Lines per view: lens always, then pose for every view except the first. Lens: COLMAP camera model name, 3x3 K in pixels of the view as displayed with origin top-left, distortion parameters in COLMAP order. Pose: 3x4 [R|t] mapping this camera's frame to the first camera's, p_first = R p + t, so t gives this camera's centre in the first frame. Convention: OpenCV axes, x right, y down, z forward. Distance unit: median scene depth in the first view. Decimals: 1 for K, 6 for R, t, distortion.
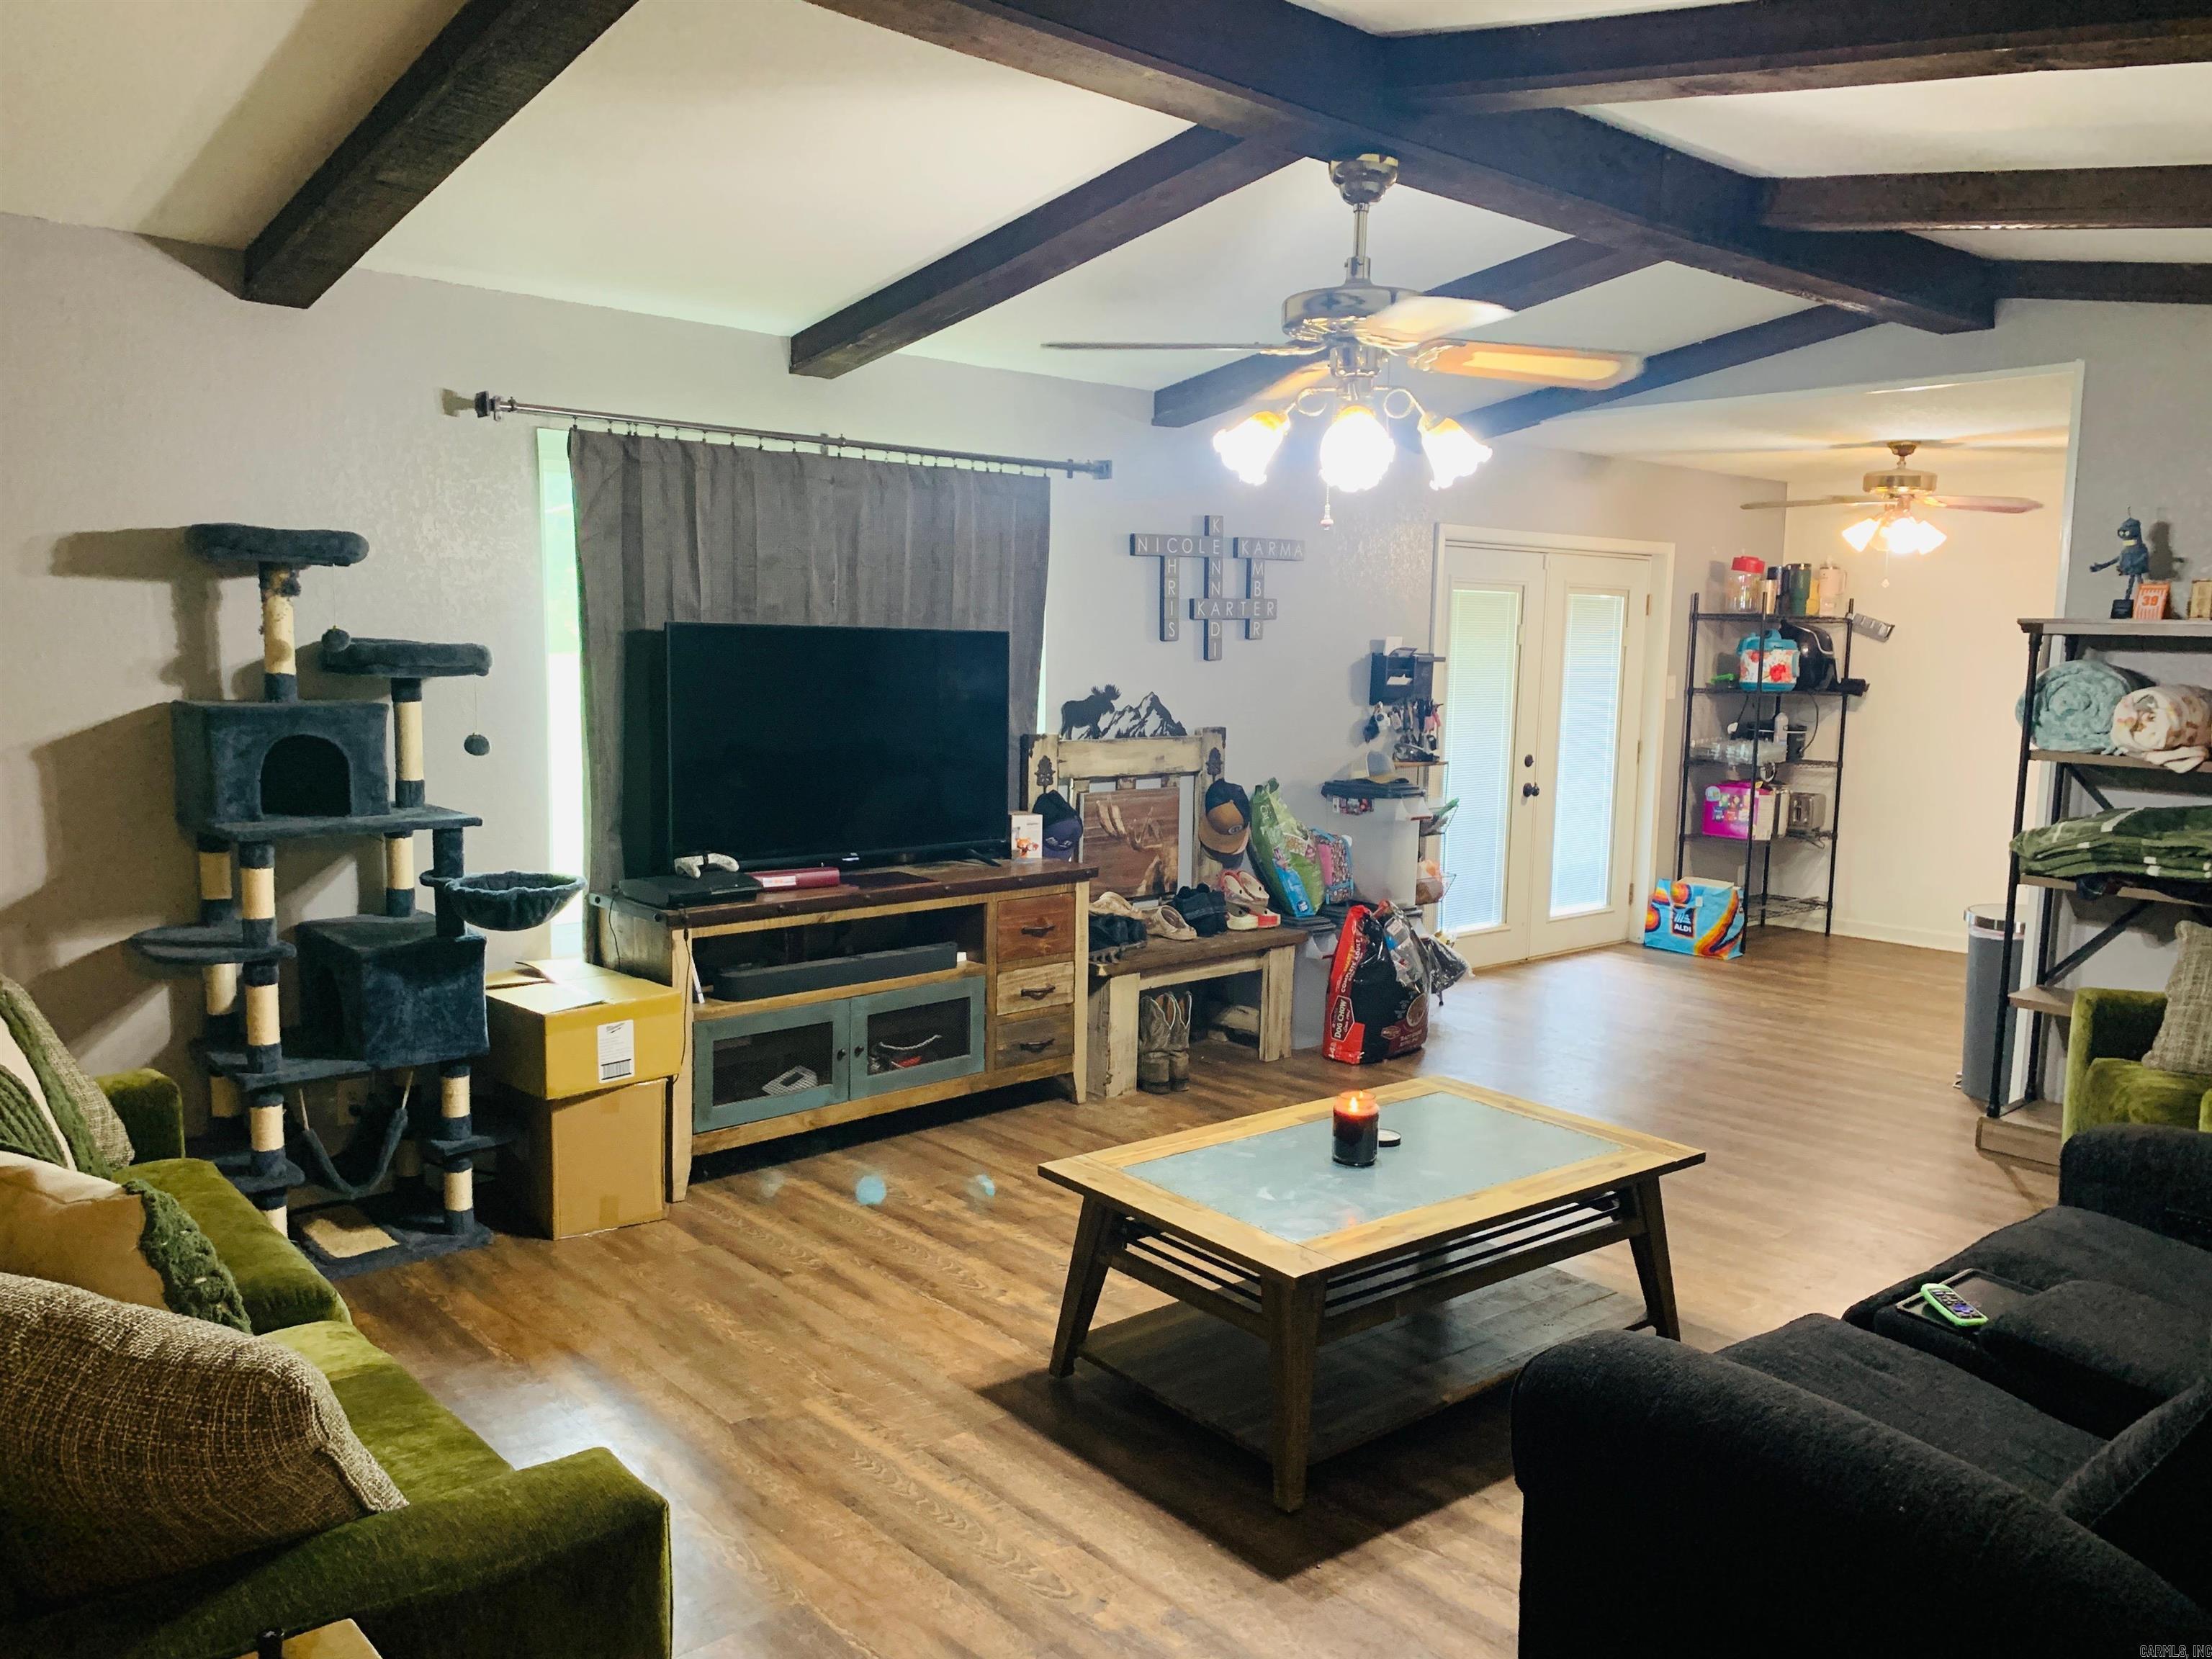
lens RADIAL K [[1678.8, 0, 1114.0], [0, 1678.8, 839.4], [0, 0, 1]] dist [0.041003, -0.055869]
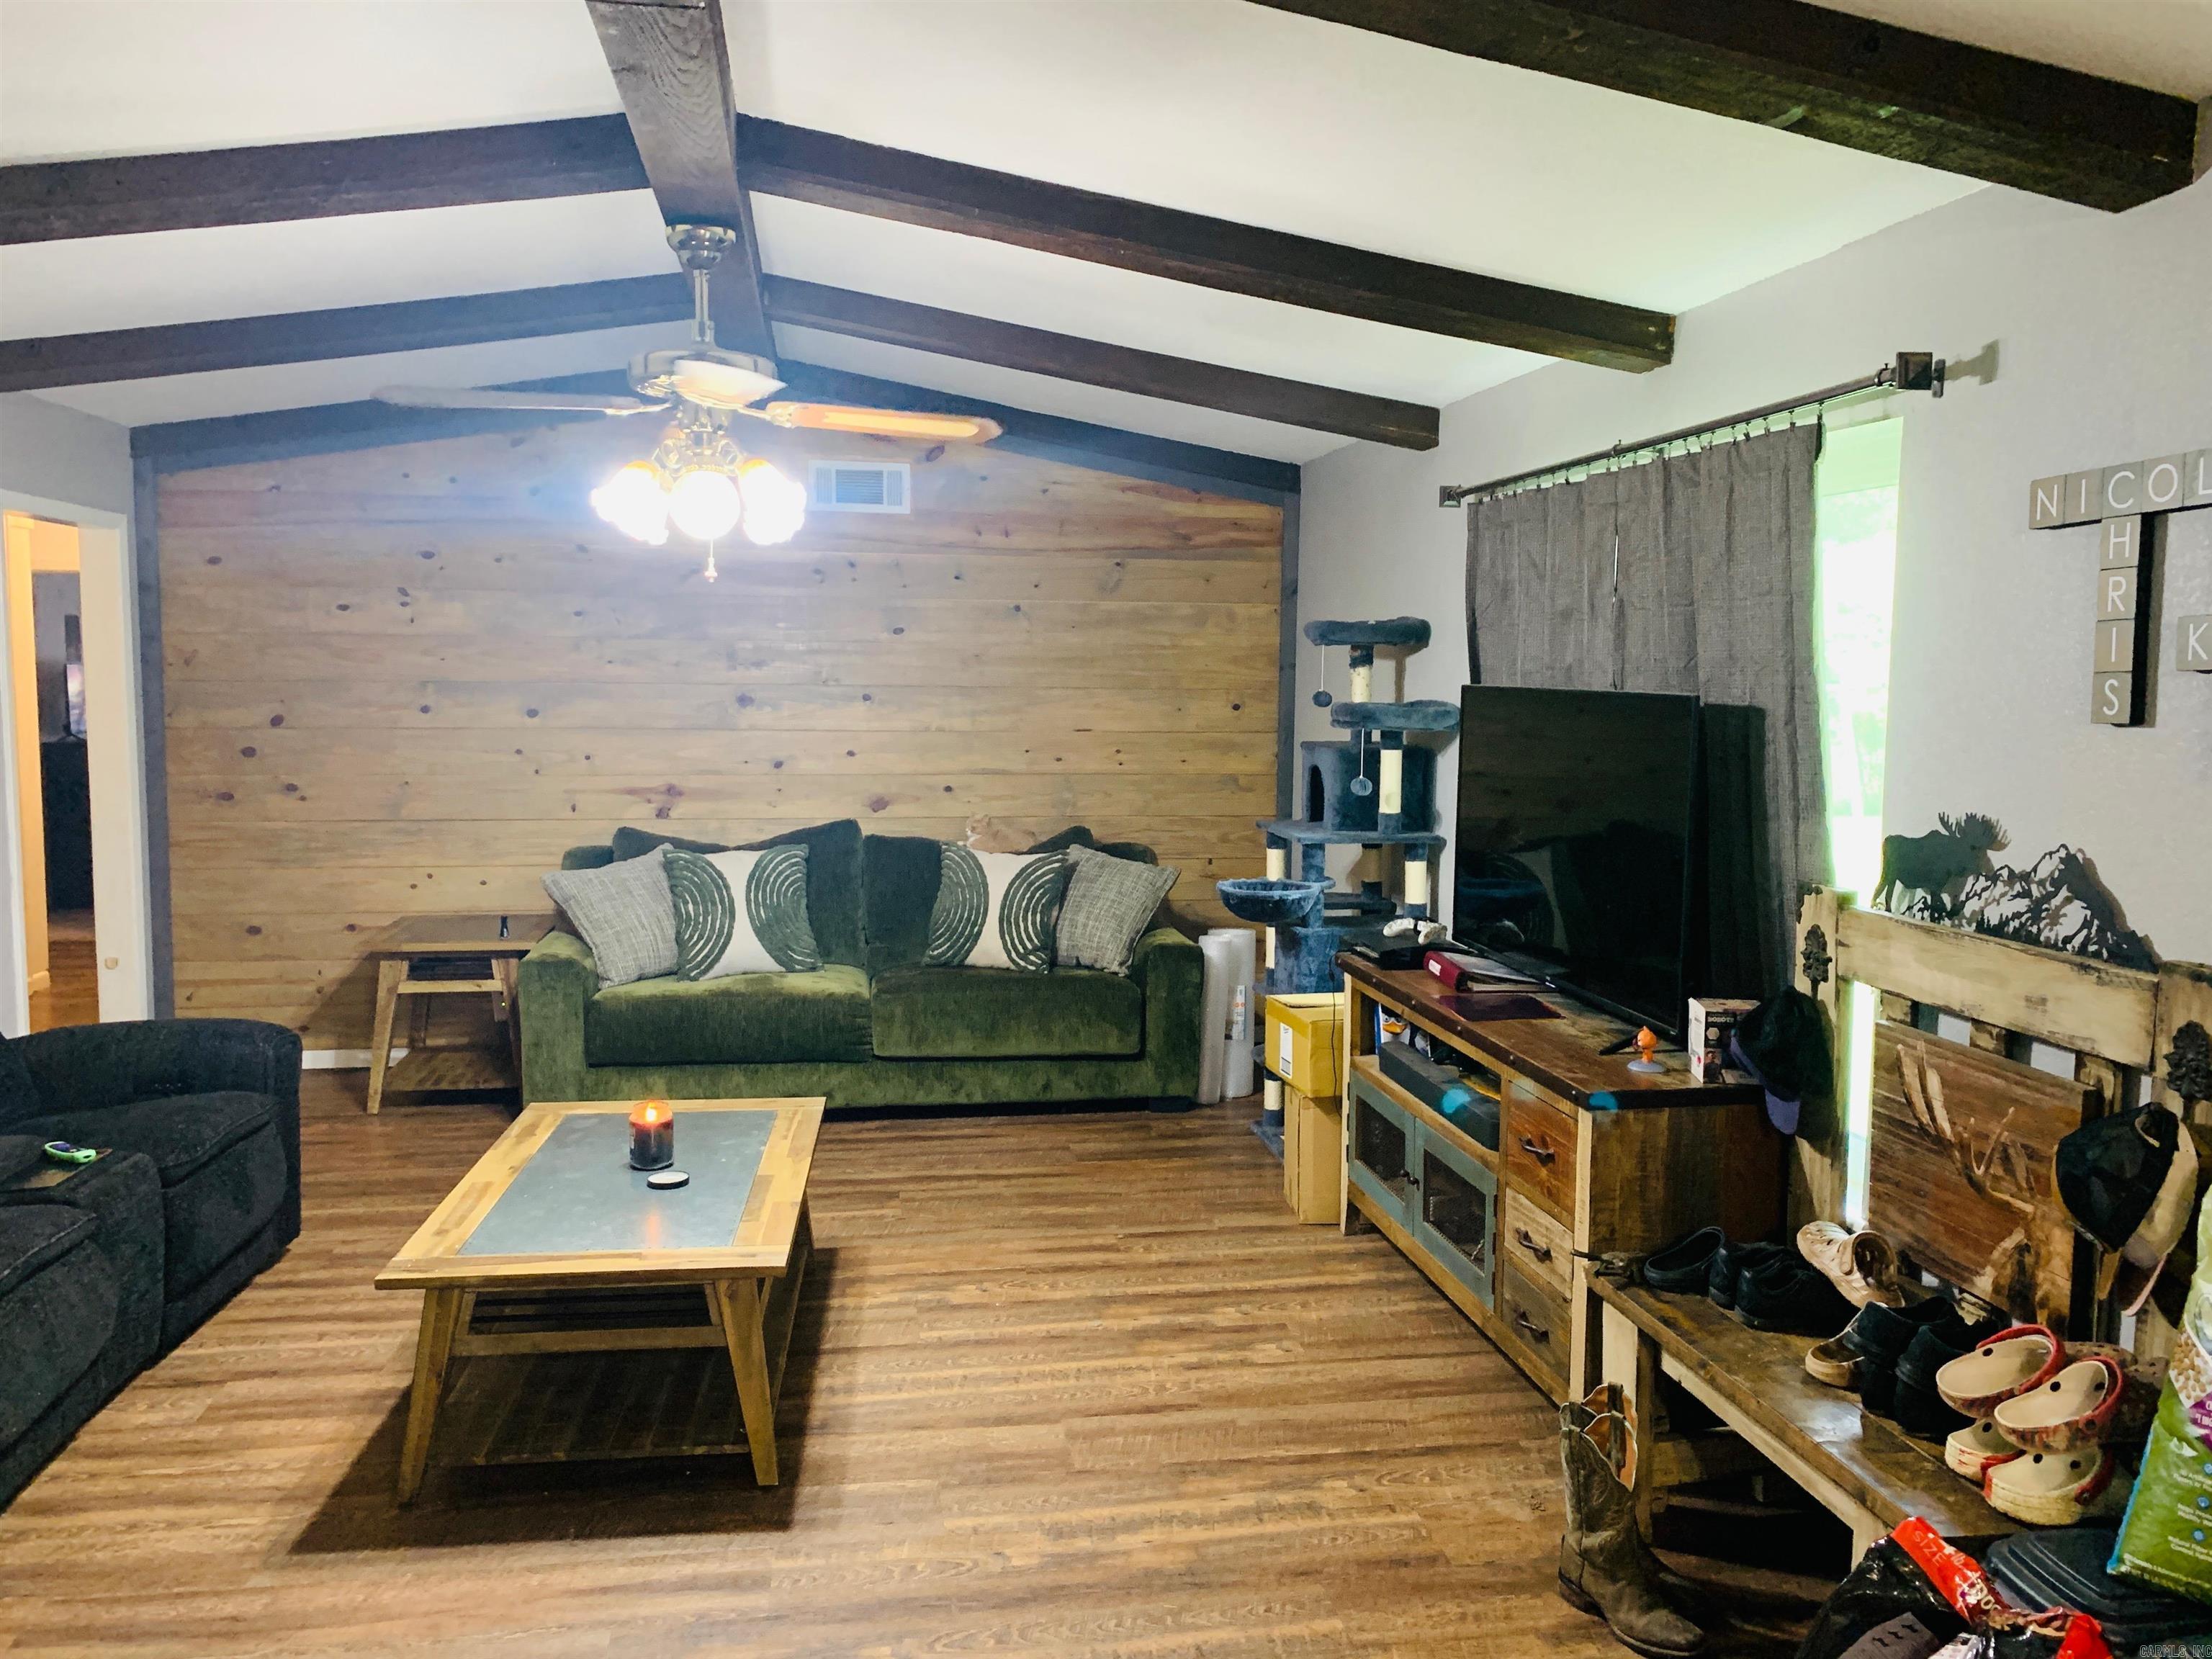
lens RADIAL K [[1678.8, 0, 1112.6], [0, 1678.8, 813.8], [0, 0, 1]] dist [0.041003, -0.055869]
pose [[-0.542714, 0.048691, -0.838505, 0.591333], [-0.123326, 0.982879, 0.136896, -0.144699], [0.830814, 0.177705, -0.527417, 1.195531]]
